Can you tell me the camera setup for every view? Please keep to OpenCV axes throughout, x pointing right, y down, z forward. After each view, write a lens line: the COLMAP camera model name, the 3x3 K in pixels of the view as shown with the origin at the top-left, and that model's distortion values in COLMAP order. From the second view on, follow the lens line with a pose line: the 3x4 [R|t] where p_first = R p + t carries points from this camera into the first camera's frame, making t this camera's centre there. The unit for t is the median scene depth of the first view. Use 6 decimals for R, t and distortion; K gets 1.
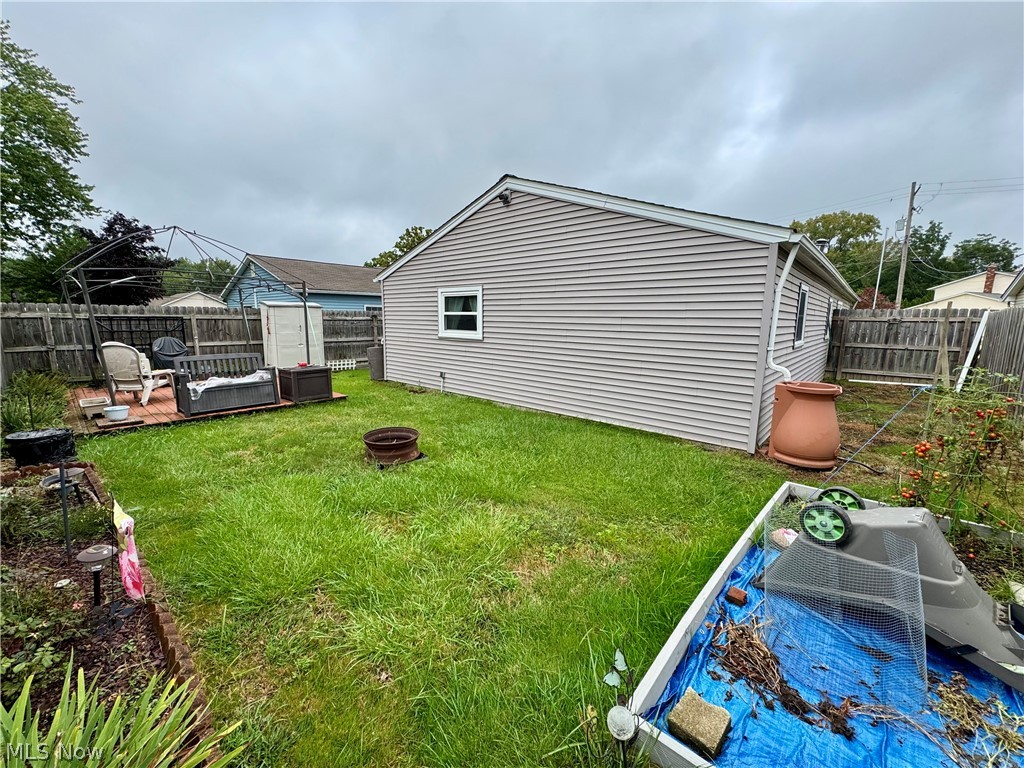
lens RADIAL K [[409.0, 0, 509.7], [0, 409.0, 383.4], [0, 0, 1]] dist [0.001844, 0.001318]
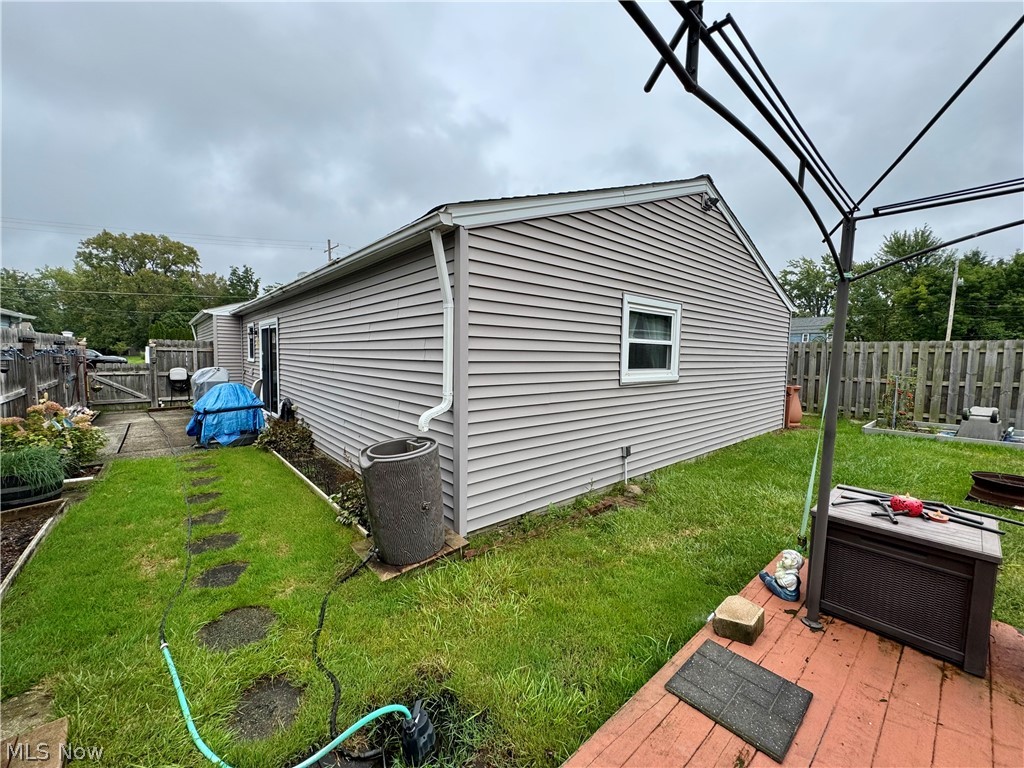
lens RADIAL K [[409.0, 0, 507.4], [0, 409.0, 381.8], [0, 0, 1]] dist [0.001844, 0.001318]
pose [[0.132505, -0.077834, 0.988122, -0.738781], [0.142761, 0.988016, 0.058682, -0.172395], [-0.980847, 0.133290, 0.142028, 1.094289]]
